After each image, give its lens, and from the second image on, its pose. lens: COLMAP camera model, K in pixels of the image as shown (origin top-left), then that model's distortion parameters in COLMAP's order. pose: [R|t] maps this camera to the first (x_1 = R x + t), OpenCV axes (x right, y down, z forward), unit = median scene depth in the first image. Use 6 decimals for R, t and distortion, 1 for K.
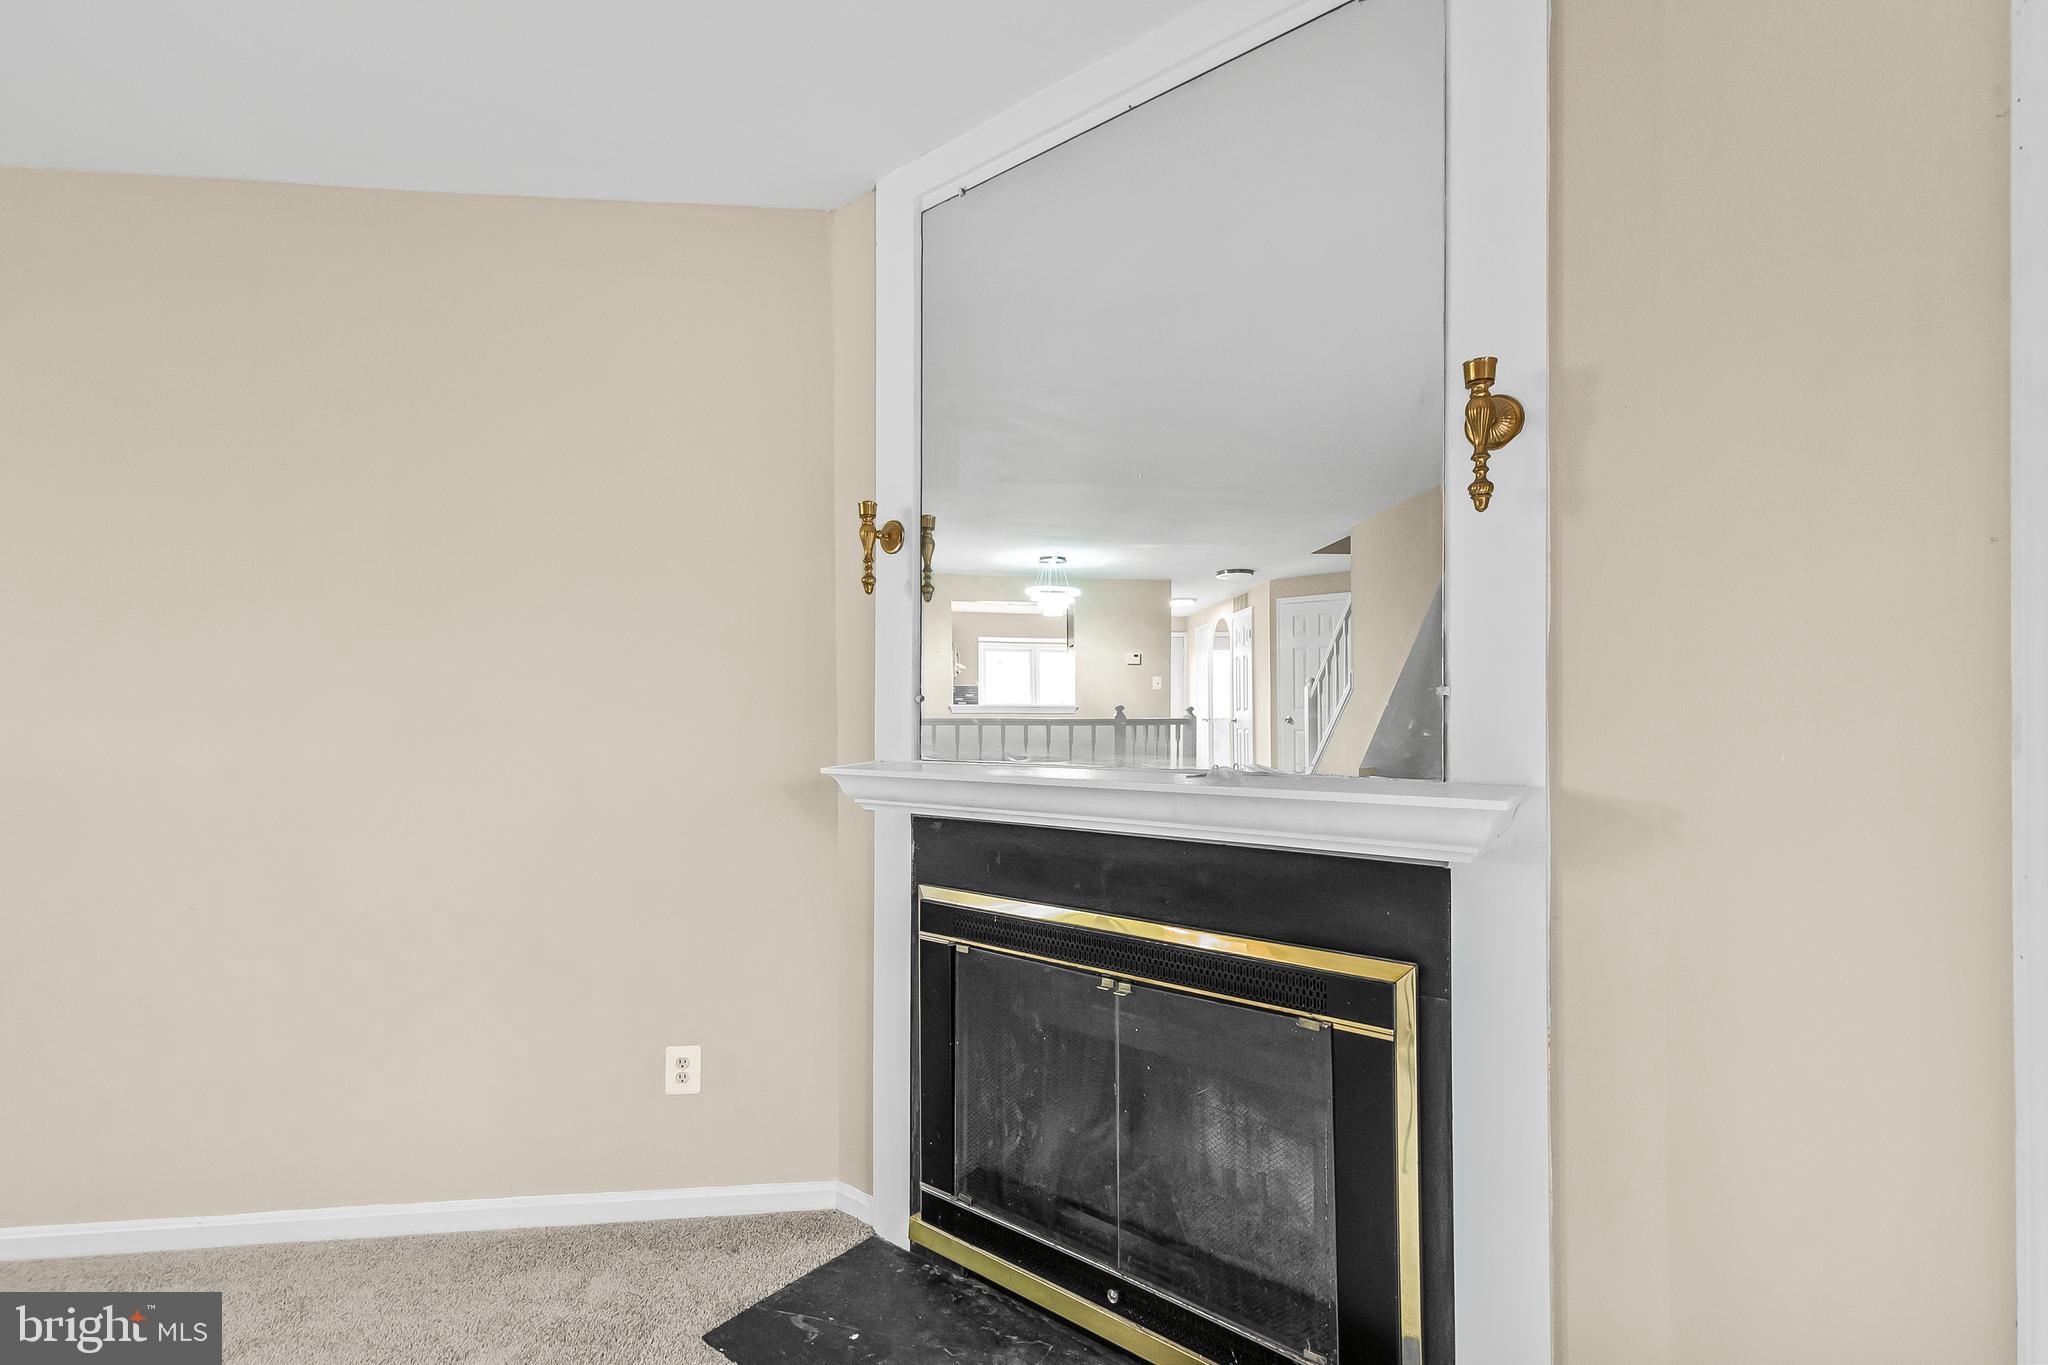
lens RADIAL K [[913.0, 0, 1037.3], [0, 913.0, 708.8], [0, 0, 1]] dist [0.009286, -0.000641]
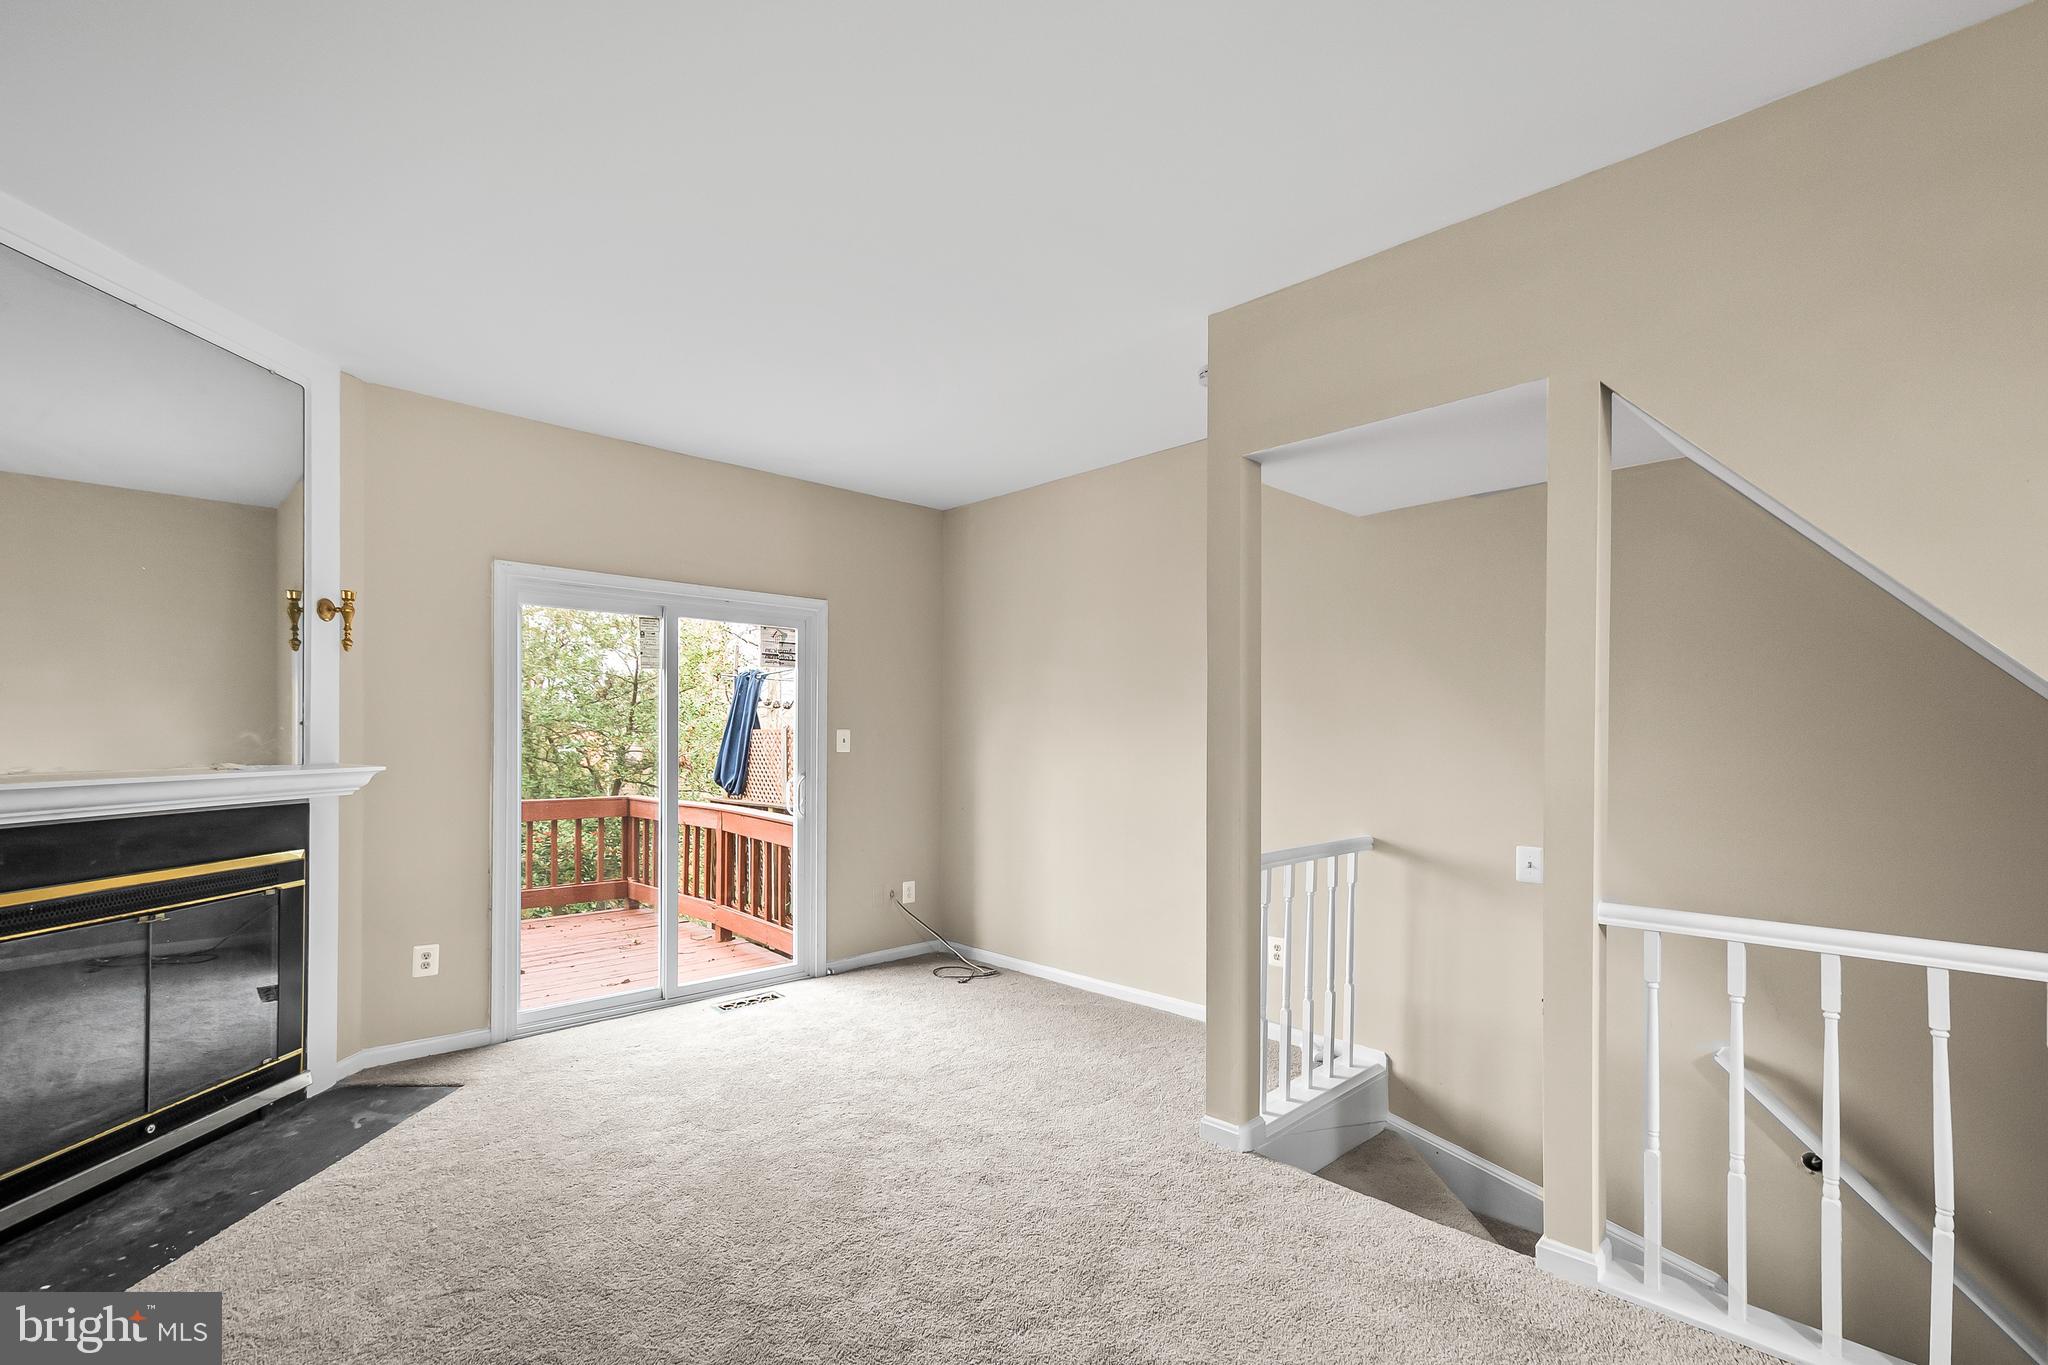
lens RADIAL K [[913.0, 0, 1019.3], [0, 913.0, 736.9], [0, 0, 1]] dist [0.009286, -0.000641]
pose [[-0.609285, 0.002053, 0.792949, -1.672761], [-0.008394, 0.999924, -0.009039, 0.013239], [-0.792907, -0.012163, -0.609221, 0.695198]]
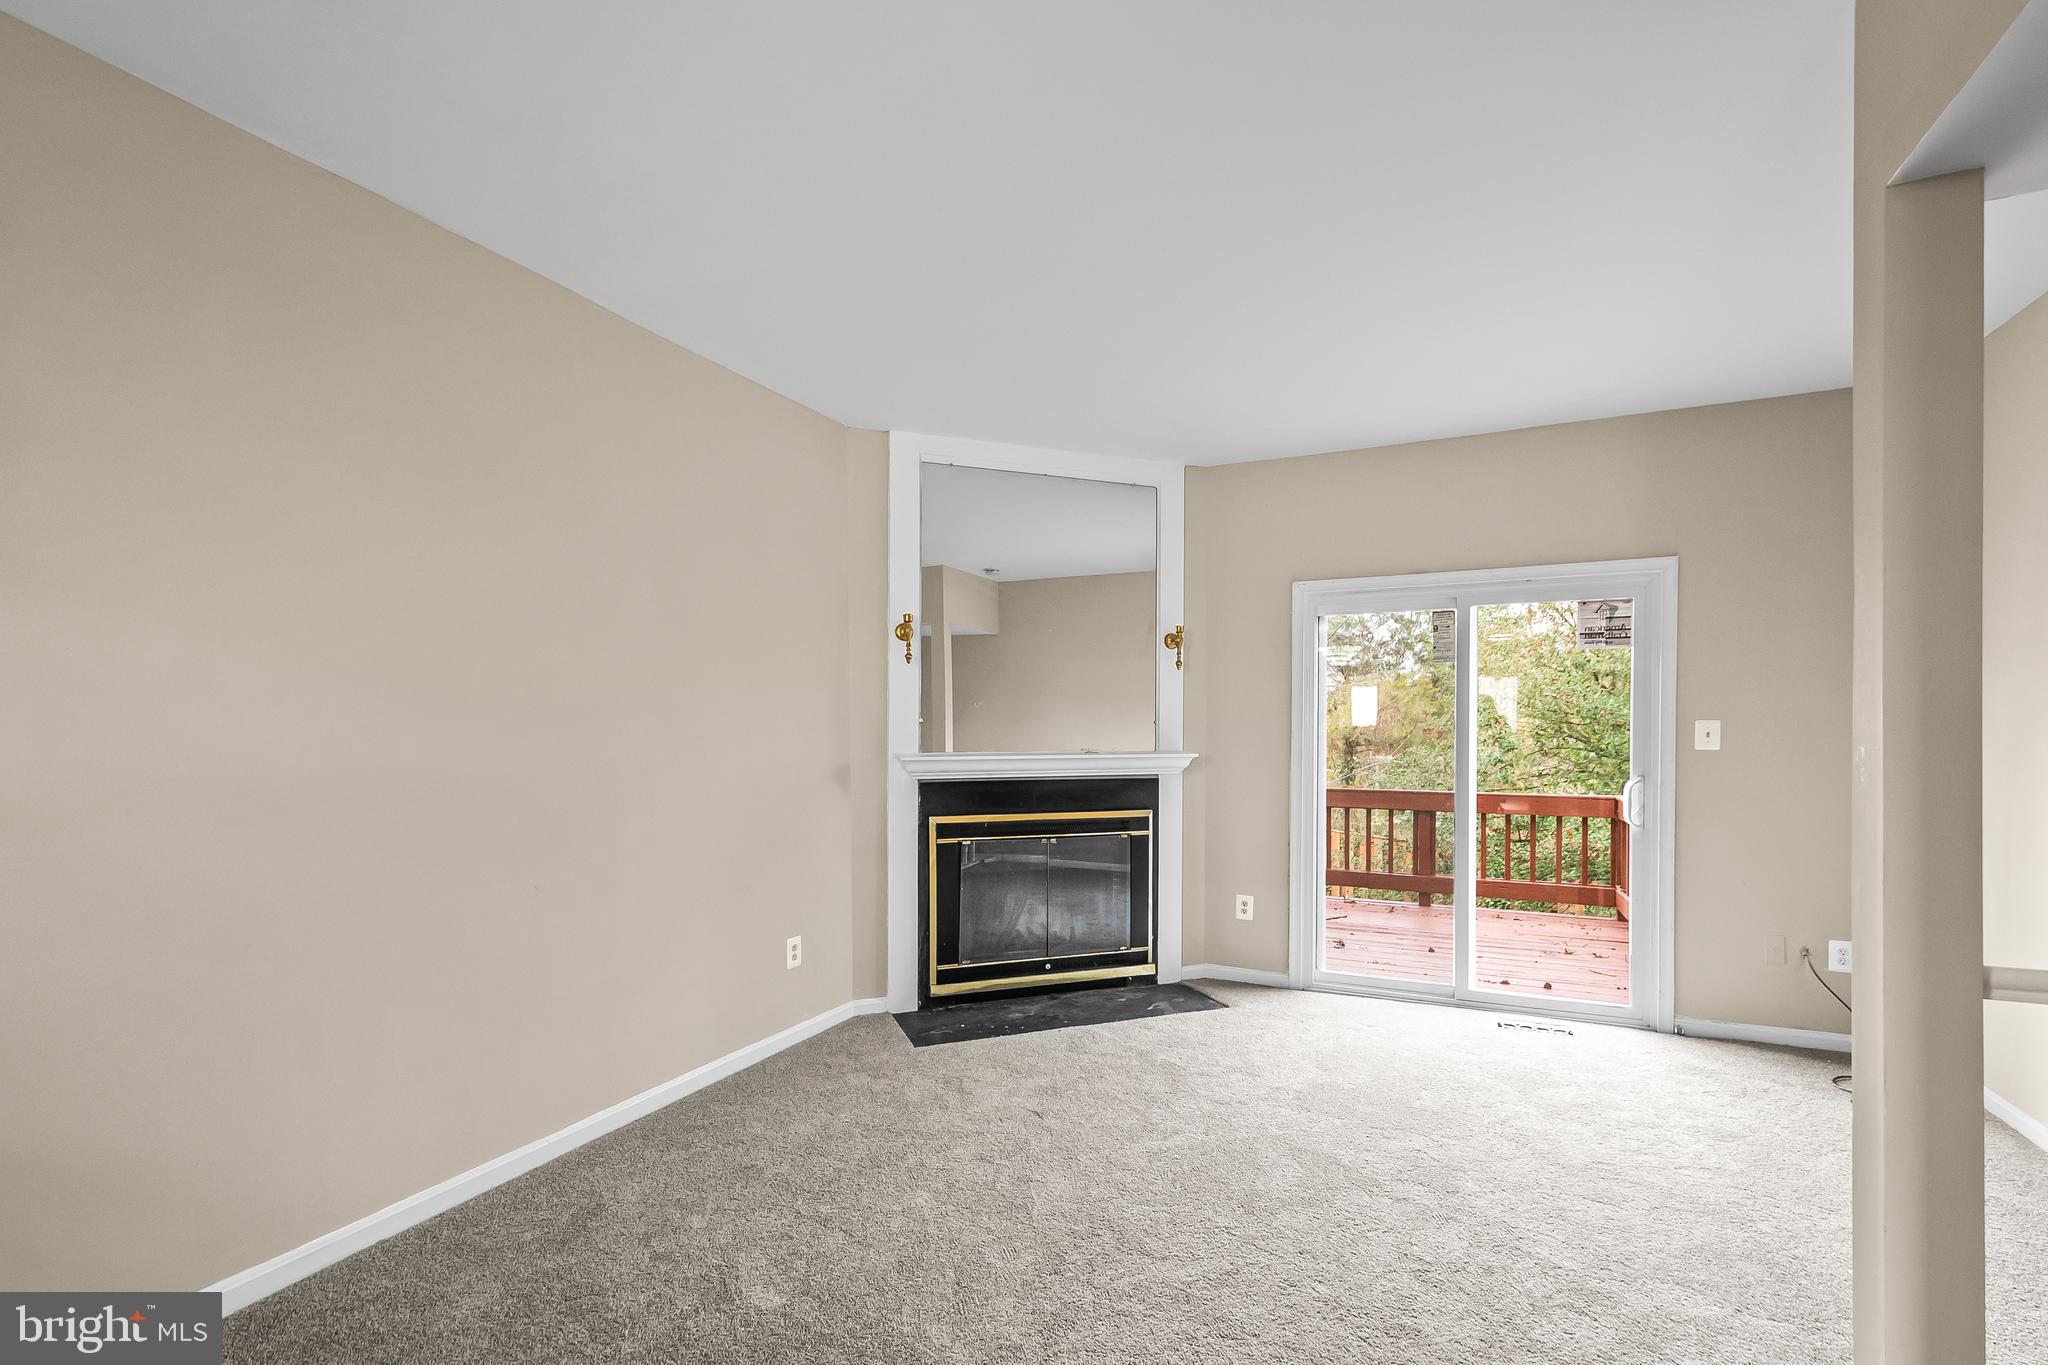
lens RADIAL K [[913.0, 0, 1051.0], [0, 913.0, 736.5], [0, 0, 1]] dist [0.009286, -0.000641]
pose [[0.506902, -0.001500, 0.862002, -1.743673], [-0.009389, 0.999930, 0.007261, 0.006871], [-0.861952, -0.011774, 0.506853, -0.204183]]
